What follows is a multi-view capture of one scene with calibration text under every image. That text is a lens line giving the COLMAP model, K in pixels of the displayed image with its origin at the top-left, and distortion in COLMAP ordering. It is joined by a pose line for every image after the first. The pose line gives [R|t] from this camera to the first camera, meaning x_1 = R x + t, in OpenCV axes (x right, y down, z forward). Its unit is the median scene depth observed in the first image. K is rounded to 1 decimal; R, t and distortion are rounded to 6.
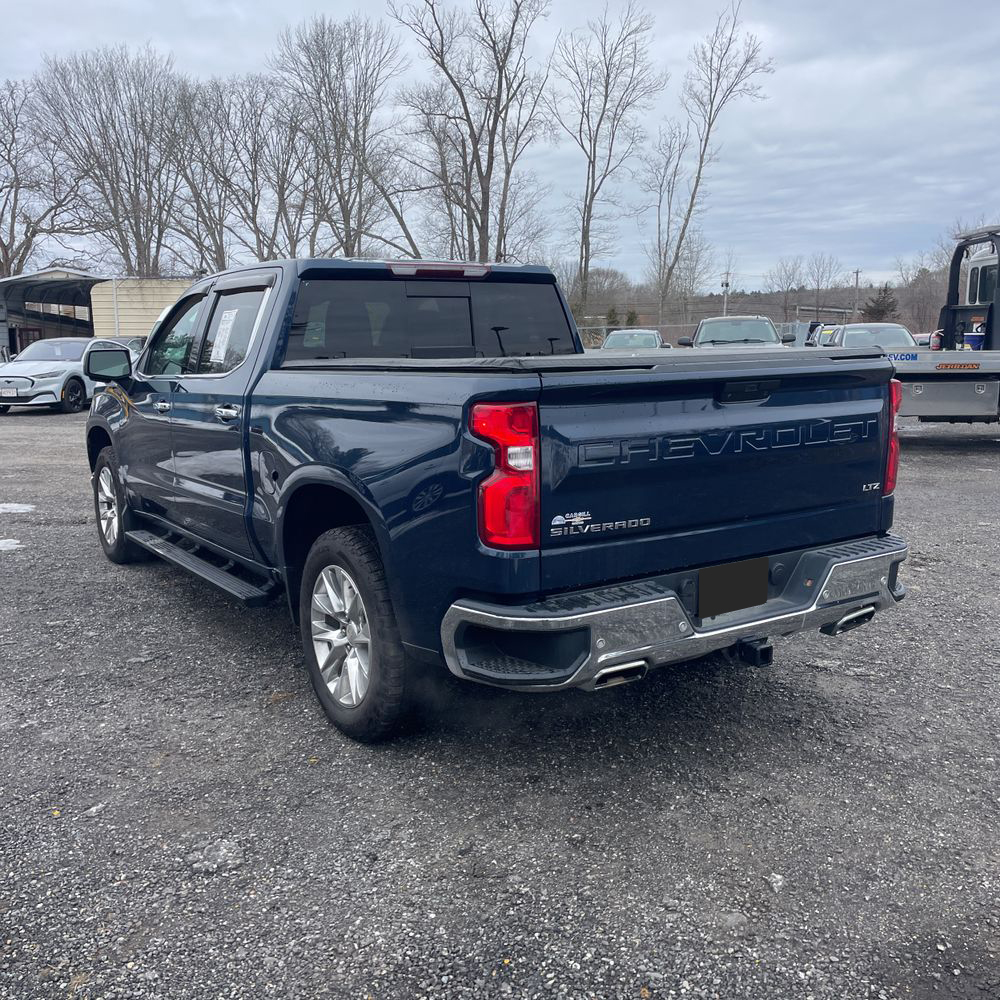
lens RADIAL K [[1016.8, 0, 495.7], [0, 1016.8, 508.7], [0, 0, 1]] dist [0.034270, 0.000000]
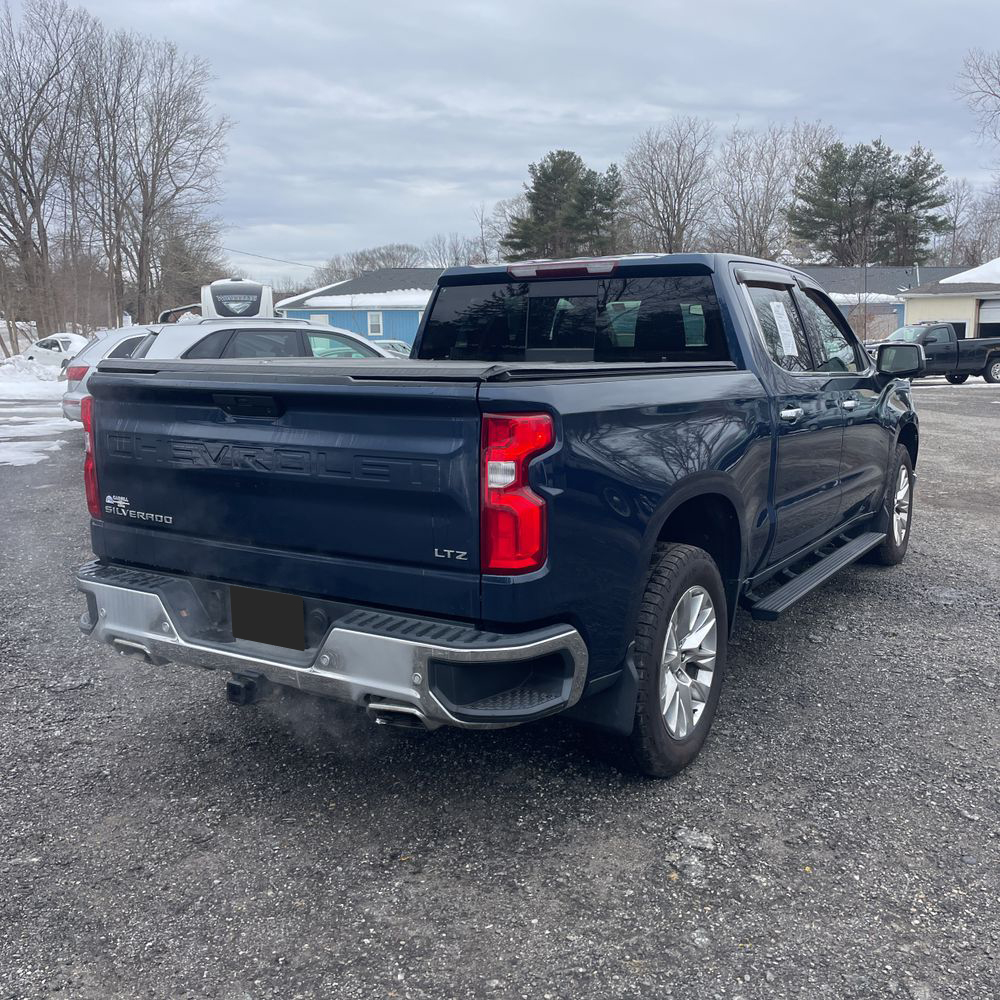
lens RADIAL K [[1016.8, 0, 485.4], [0, 1016.8, 493.7], [0, 0, 1]] dist [0.034270, 0.000000]
pose [[0.410850, 0.150670, -0.899167, 0.077846], [-0.152668, 0.983694, 0.095076, -0.010403], [0.898830, 0.098212, 0.427153, 0.053356]]
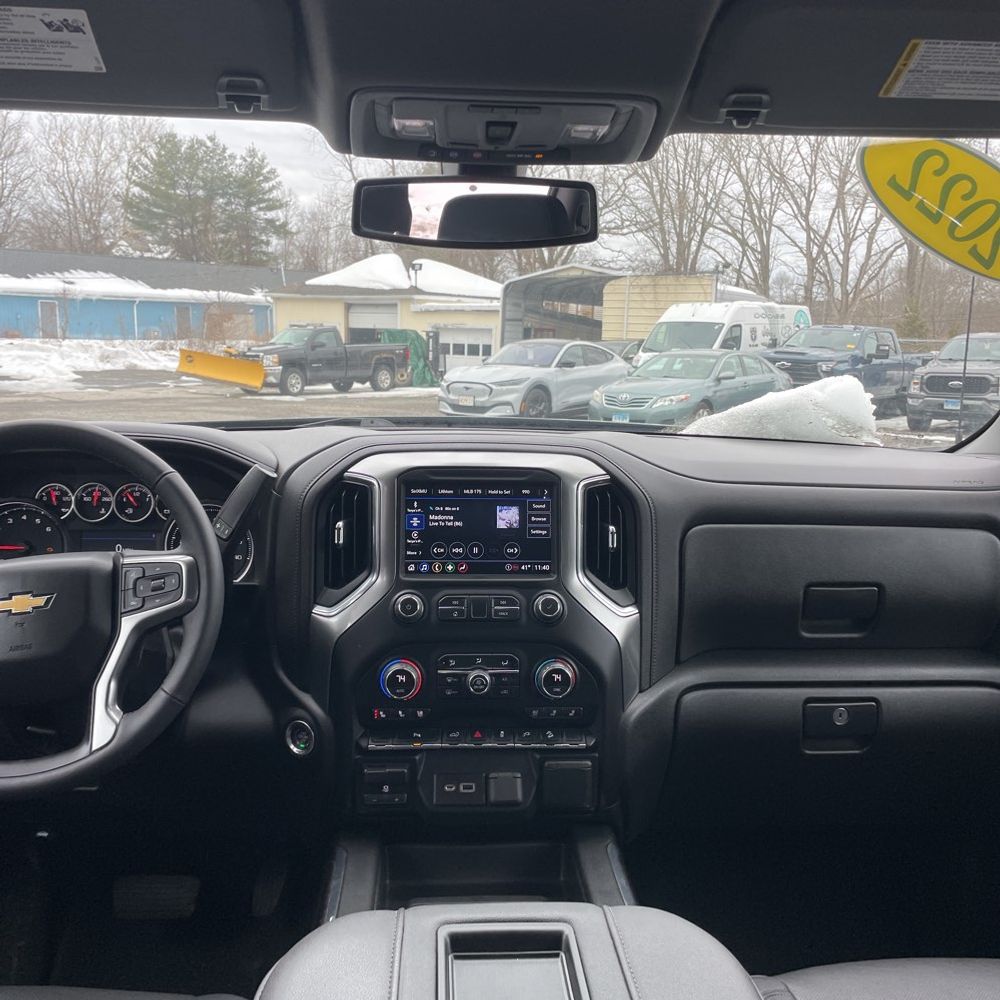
lens RADIAL K [[1016.8, 0, 493.1], [0, 1016.8, 486.5], [0, 0, 1]] dist [0.034270, 0.000000]
pose [[0.867954, 0.102762, -0.485897, -0.014574], [-0.115595, 0.993290, 0.003583, -0.019132], [0.483005, 0.053057, 0.874009, 0.109589]]
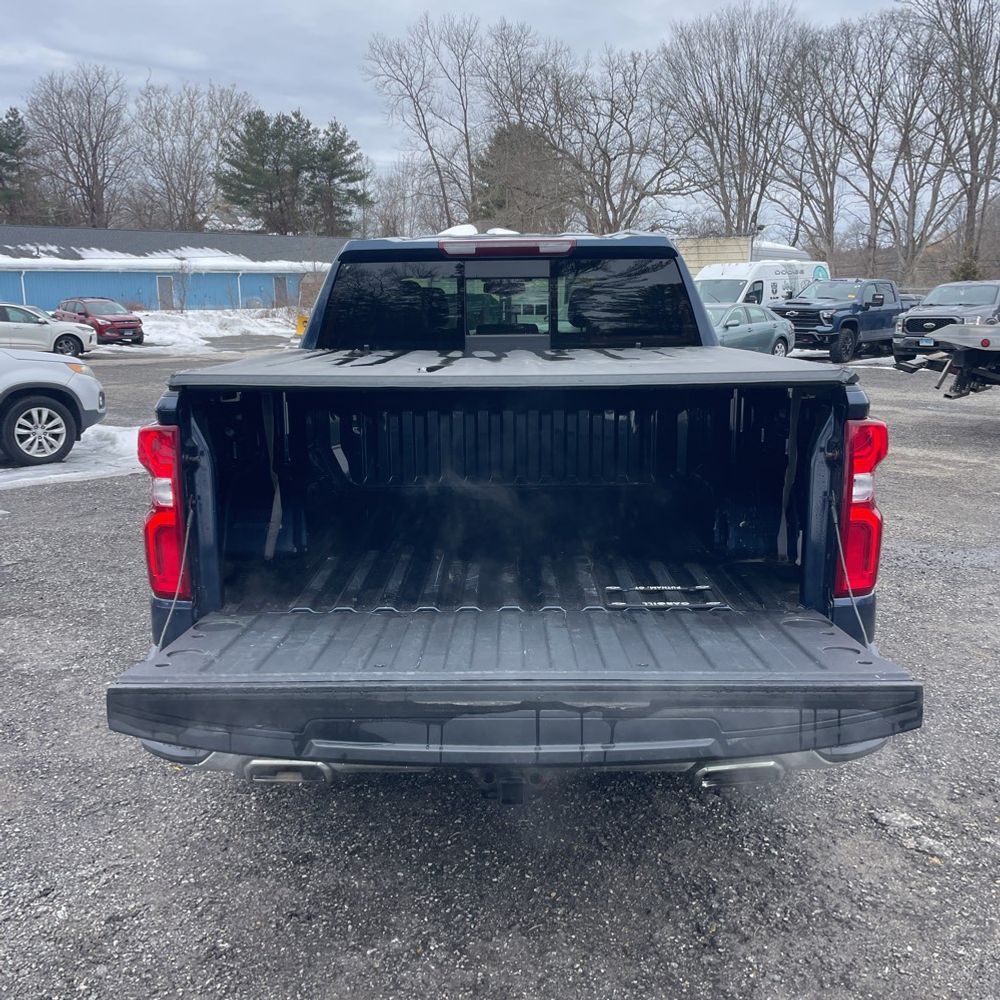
lens RADIAL K [[1016.8, 0, 487.7], [0, 1016.8, 503.6], [0, 0, 1]] dist [0.034270, 0.000000]
pose [[0.827347, 0.117540, -0.549256, 0.041916], [-0.096256, 0.993064, 0.067523, -0.007205], [0.553383, -0.002996, 0.832922, 0.026055]]
